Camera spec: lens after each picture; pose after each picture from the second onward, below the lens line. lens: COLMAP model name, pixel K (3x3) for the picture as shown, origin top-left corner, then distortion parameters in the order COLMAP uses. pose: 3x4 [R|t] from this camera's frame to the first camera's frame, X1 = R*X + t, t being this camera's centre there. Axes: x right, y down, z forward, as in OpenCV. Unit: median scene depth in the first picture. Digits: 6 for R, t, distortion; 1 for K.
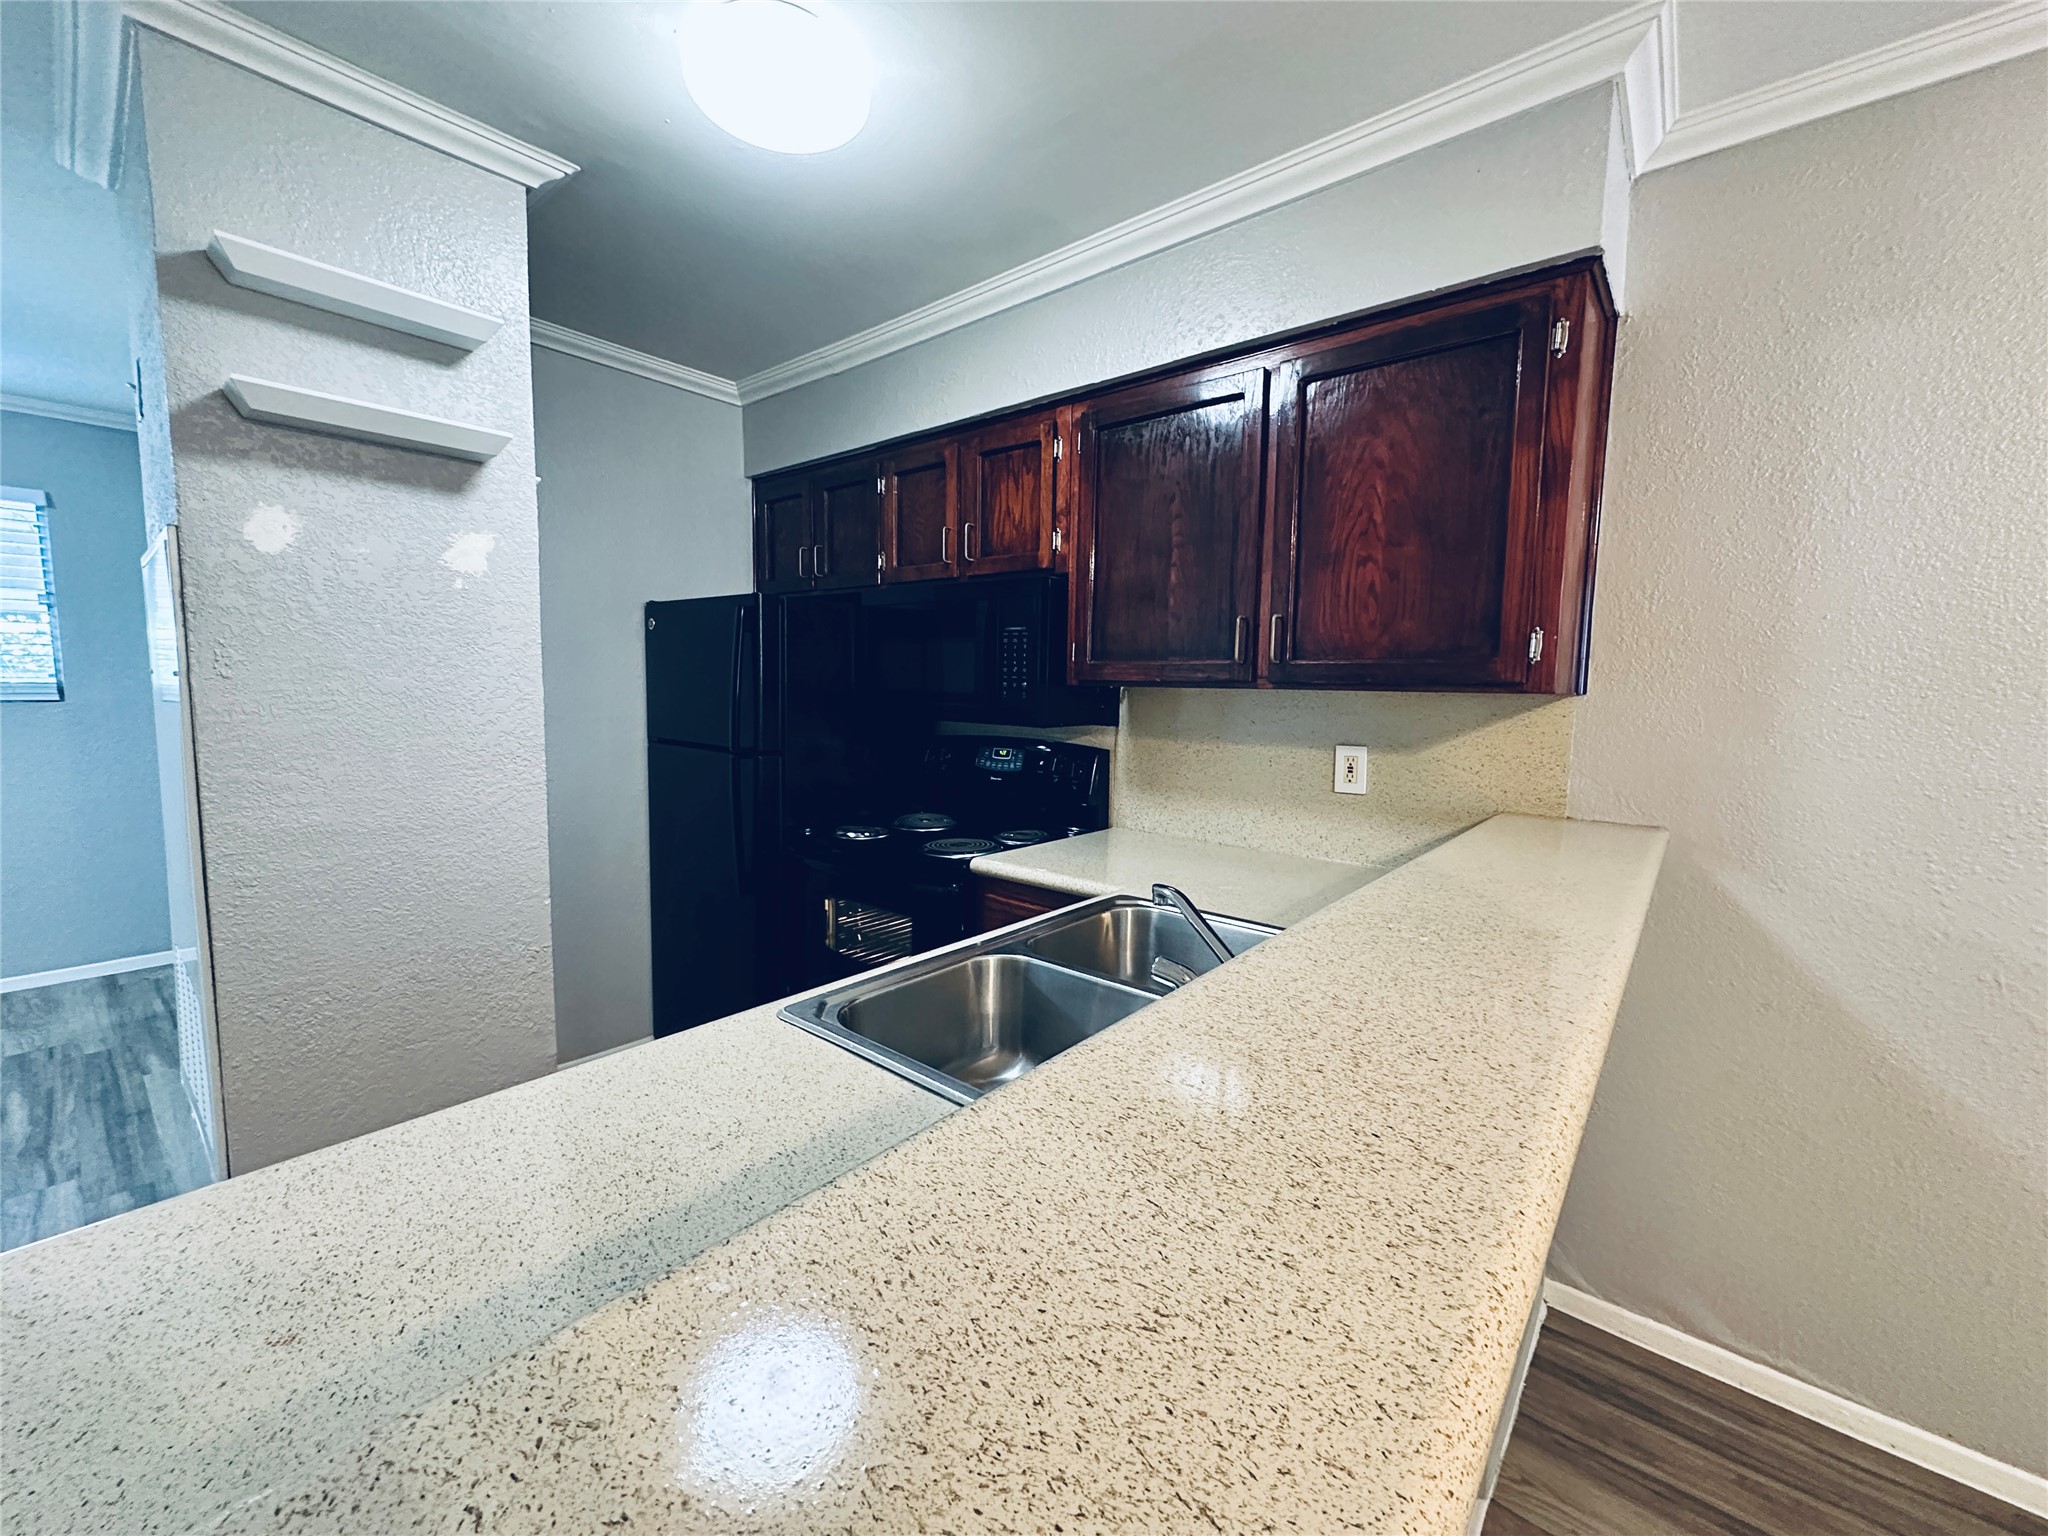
lens RADIAL K [[815.8, 0, 1024.0], [0, 815.8, 766.7], [0, 0, 1]] dist [-0.003599, 0.001213]
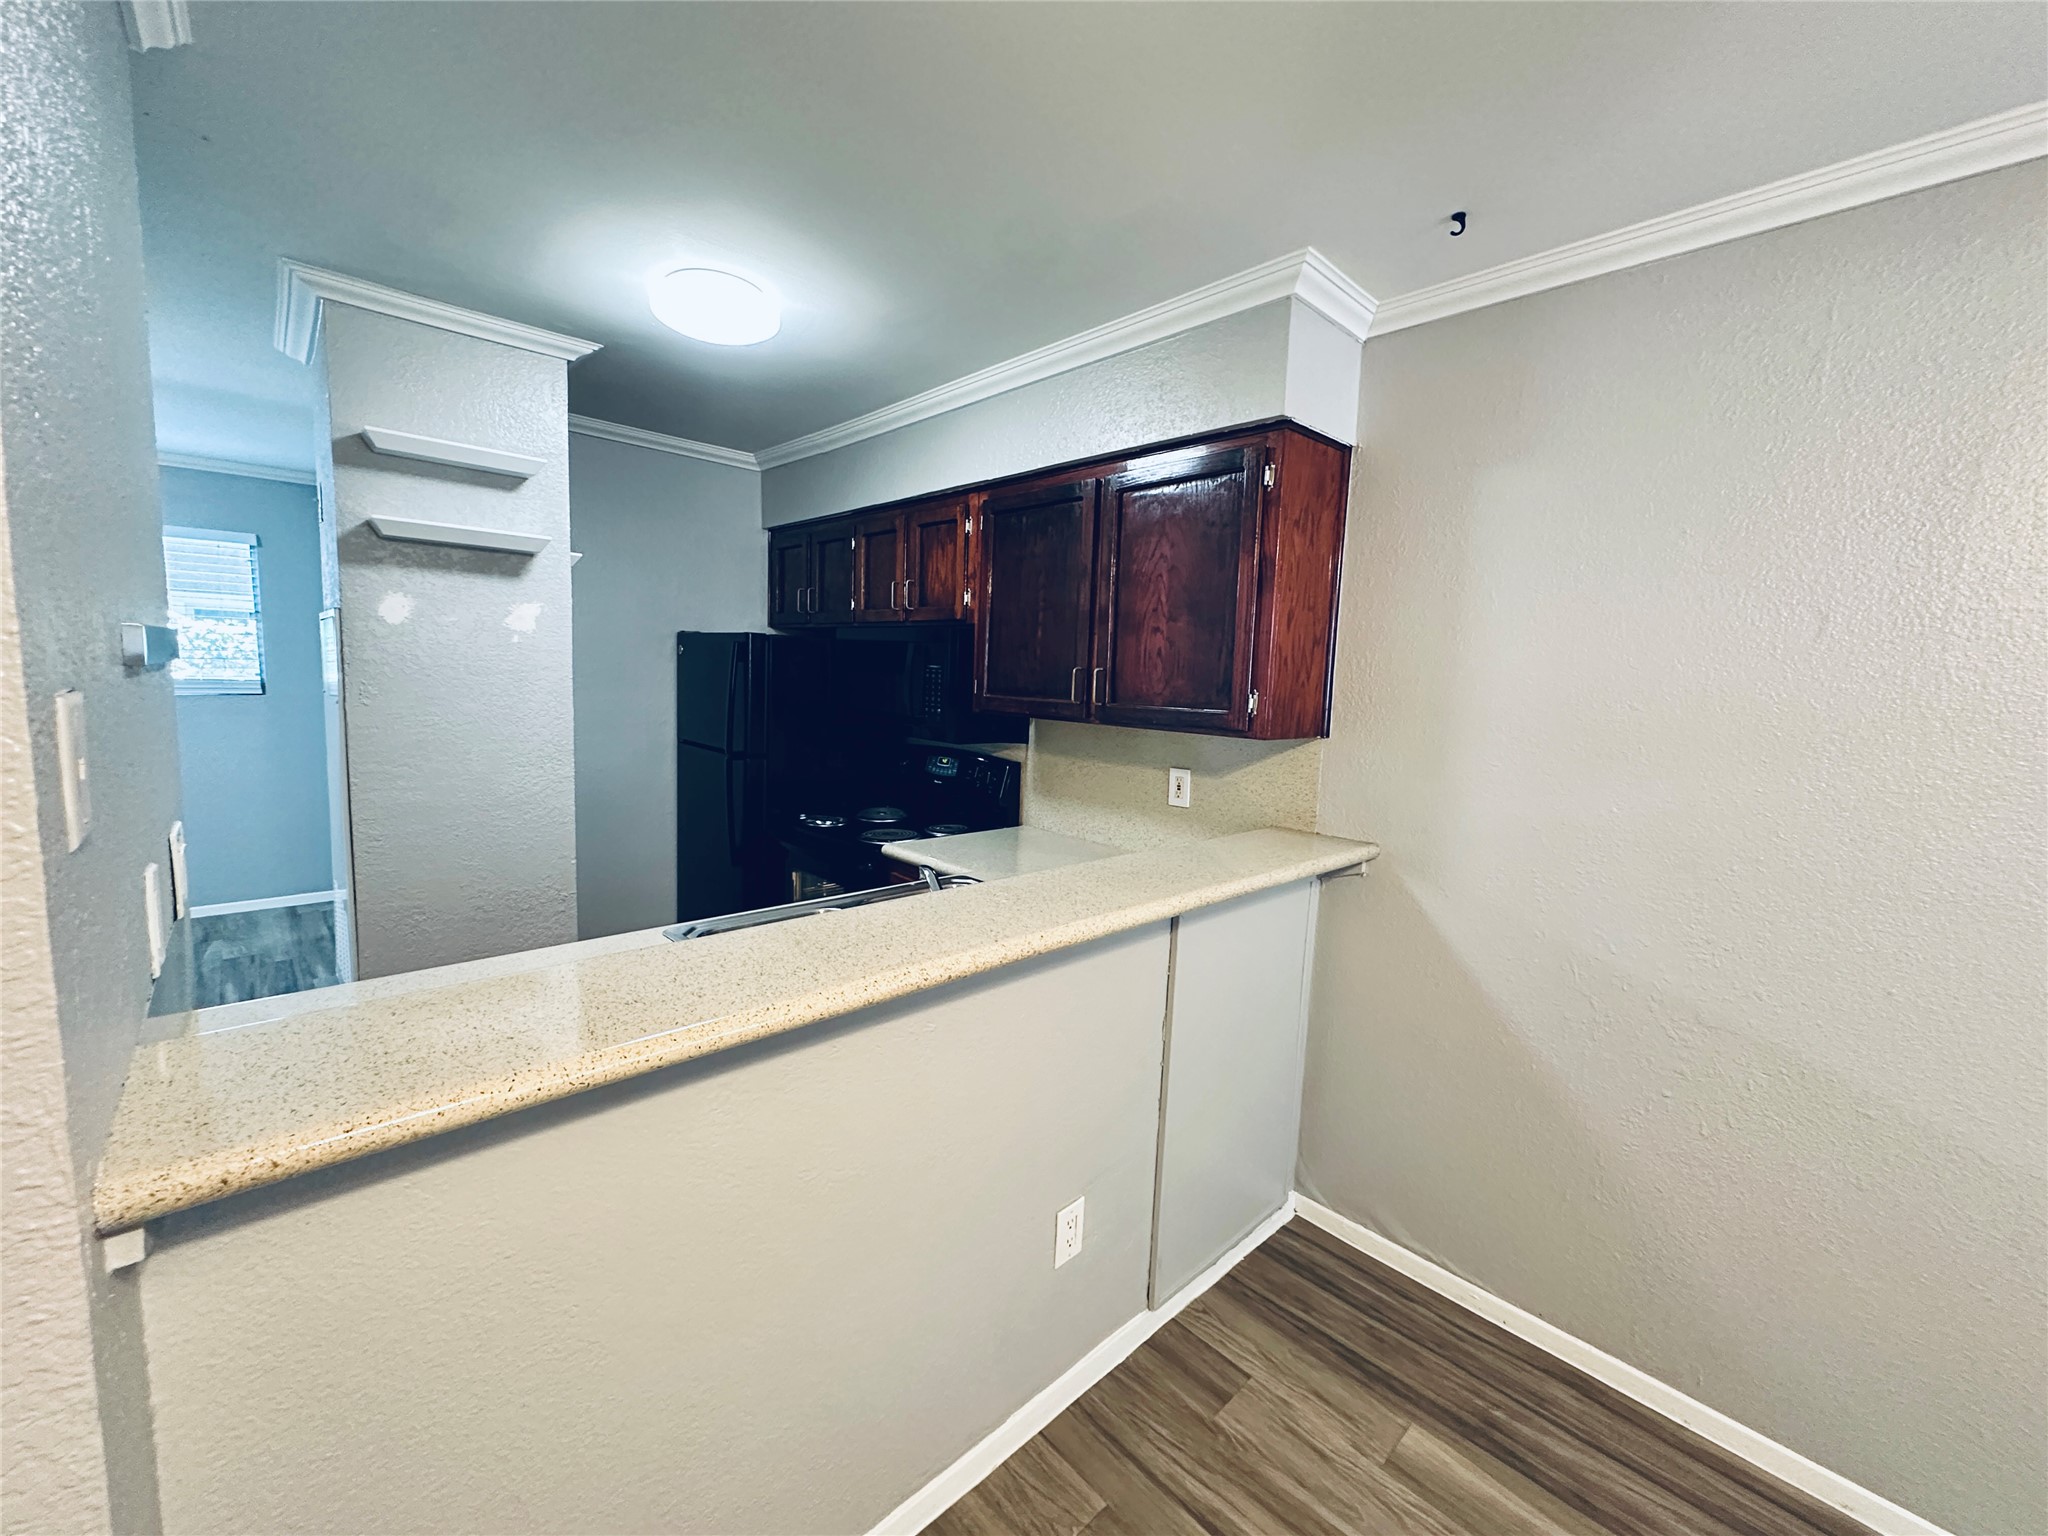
lens RADIAL K [[815.8, 0, 1024.8], [0, 815.8, 766.7], [0, 0, 1]] dist [-0.003599, 0.001213]
pose [[0.993285, 0.034163, -0.110530, 0.311150], [-0.032988, 0.999378, 0.012445, -0.037369], [0.110886, -0.008716, 0.993795, -0.284800]]
